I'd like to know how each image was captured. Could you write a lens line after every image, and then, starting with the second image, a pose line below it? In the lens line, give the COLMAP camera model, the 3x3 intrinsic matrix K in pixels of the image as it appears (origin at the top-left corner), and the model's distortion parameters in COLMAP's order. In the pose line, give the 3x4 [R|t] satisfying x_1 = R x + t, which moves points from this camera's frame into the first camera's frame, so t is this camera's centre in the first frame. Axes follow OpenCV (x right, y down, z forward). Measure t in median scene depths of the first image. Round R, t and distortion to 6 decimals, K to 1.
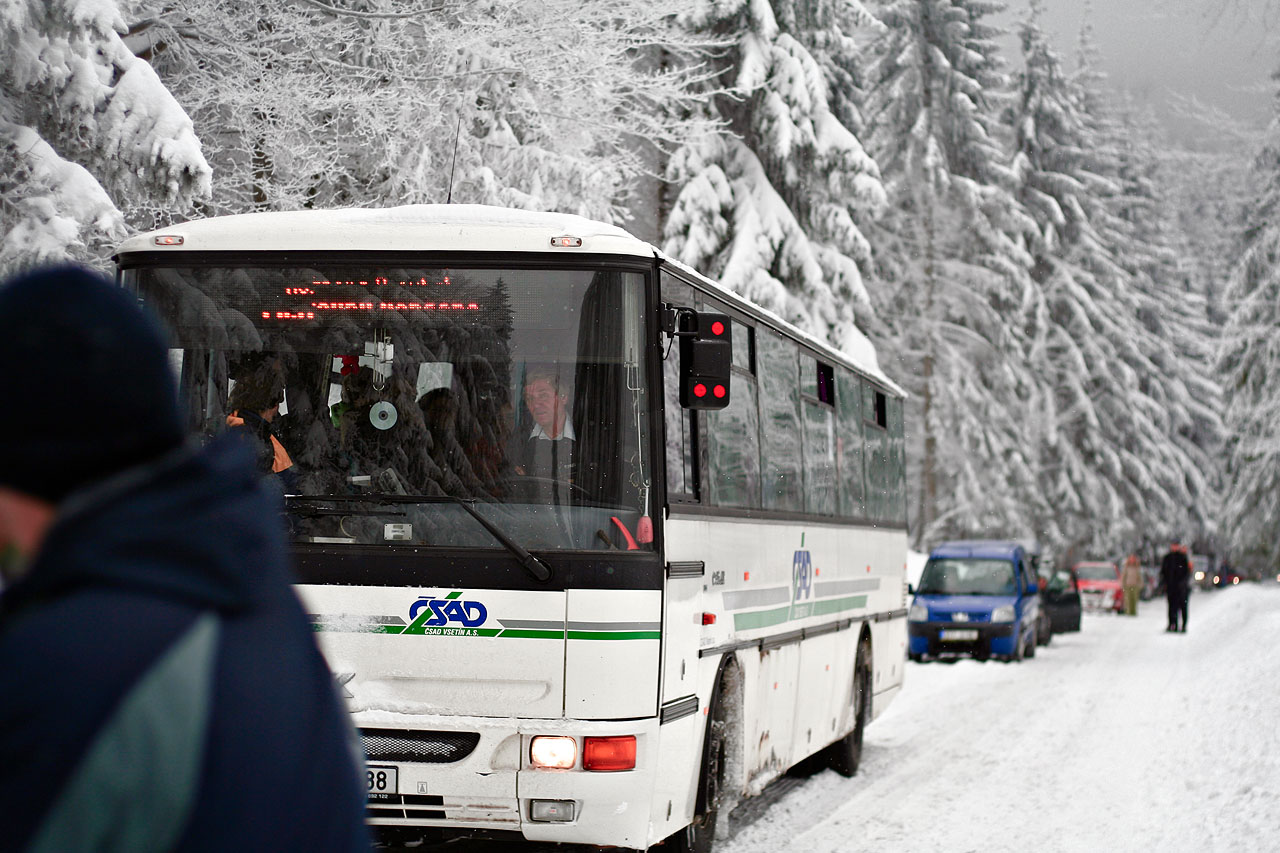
lens RADIAL K [[2950.1, 0, 640.0], [0, 2950.1, 426.5], [0, 0, 1]] dist [-0.005390, 0.137016]
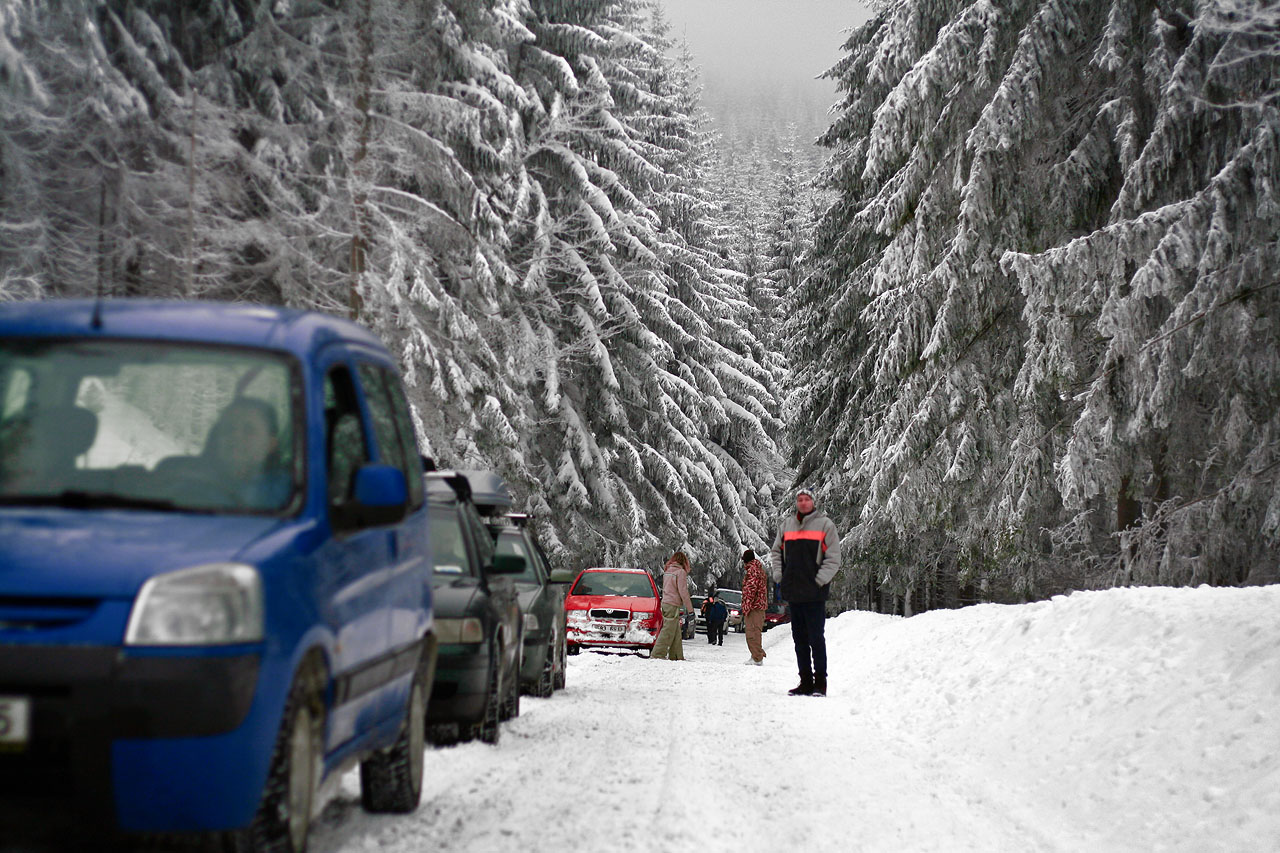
lens RADIAL K [[2950.1, 0, 640.0], [0, 2950.1, 426.5], [0, 0, 1]] dist [-0.005390, 0.137016]
pose [[0.985834, 0.030692, 0.164893, 0.054536], [-0.028196, 0.999450, -0.017459, 0.025035], [-0.165338, 0.012562, 0.986157, 0.371874]]
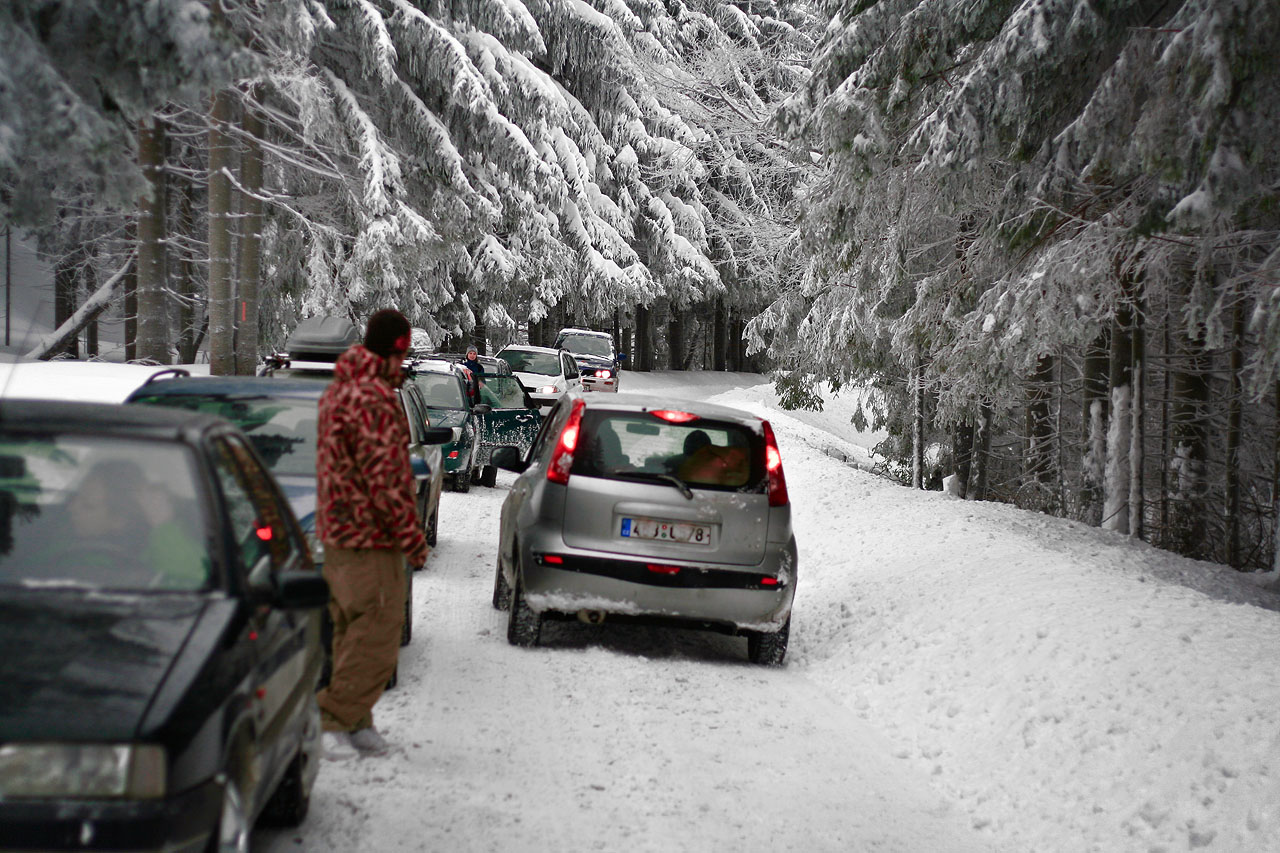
lens RADIAL K [[2948.2, 0, 640.0], [0, 2948.2, 426.5], [0, 0, 1]] dist [0.648023, -0.001806]
pose [[0.972289, 0.015046, 0.233297, 0.167903], [-0.033824, 0.996480, 0.076699, 0.042488], [-0.231322, -0.082464, 0.969376, 0.995764]]
